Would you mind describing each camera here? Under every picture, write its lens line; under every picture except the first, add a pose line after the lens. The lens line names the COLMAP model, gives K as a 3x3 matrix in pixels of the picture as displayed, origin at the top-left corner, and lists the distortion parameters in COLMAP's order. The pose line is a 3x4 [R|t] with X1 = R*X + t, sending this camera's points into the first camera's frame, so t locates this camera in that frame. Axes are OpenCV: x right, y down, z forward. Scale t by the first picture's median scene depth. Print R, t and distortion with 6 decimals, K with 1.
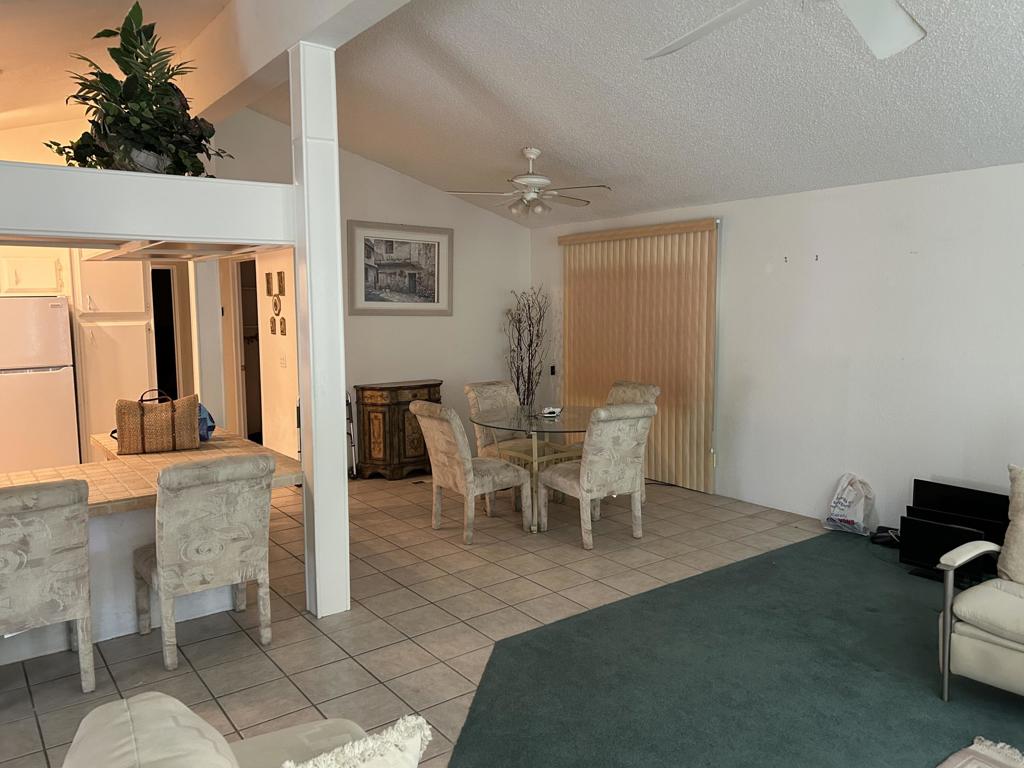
lens RADIAL K [[764.7, 0, 508.9], [0, 764.7, 374.9], [0, 0, 1]] dist [0.061279, -0.072398]
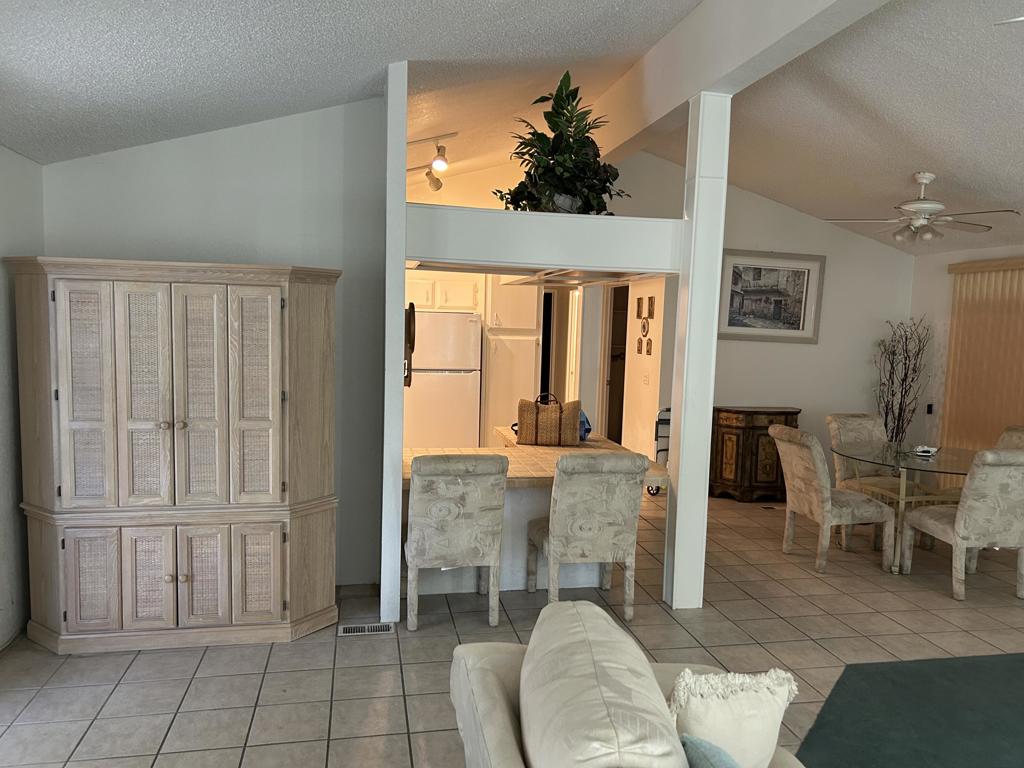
lens RADIAL K [[764.7, 0, 517.0], [0, 764.7, 390.2], [0, 0, 1]] dist [0.061279, -0.072398]
pose [[0.905915, 0.074938, -0.416776, -0.010360], [-0.080532, 0.996743, 0.004171, 0.012969], [0.415732, 0.029785, 0.909000, -0.089640]]
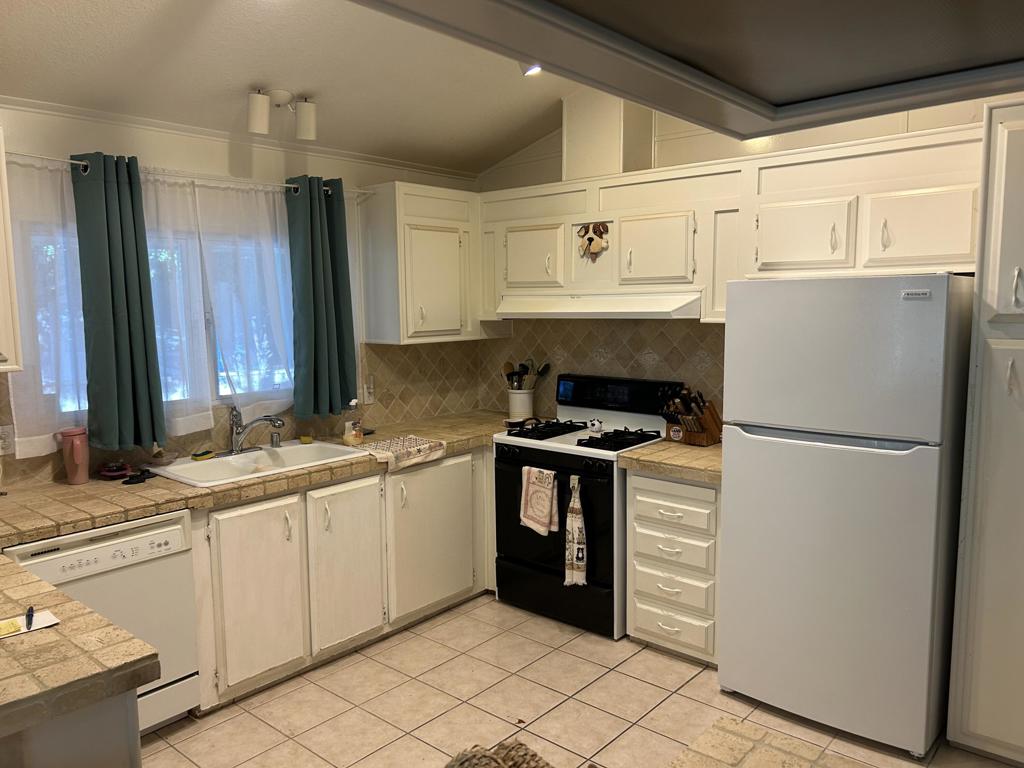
lens RADIAL K [[764.7, 0, 510.6], [0, 764.7, 392.8], [0, 0, 1]] dist [0.061279, -0.072398]
pose [[0.225149, 0.125029, -0.966269, -0.303319], [-0.088464, 0.990259, 0.107520, -0.081532], [0.970300, 0.061272, 0.234016, 0.903697]]
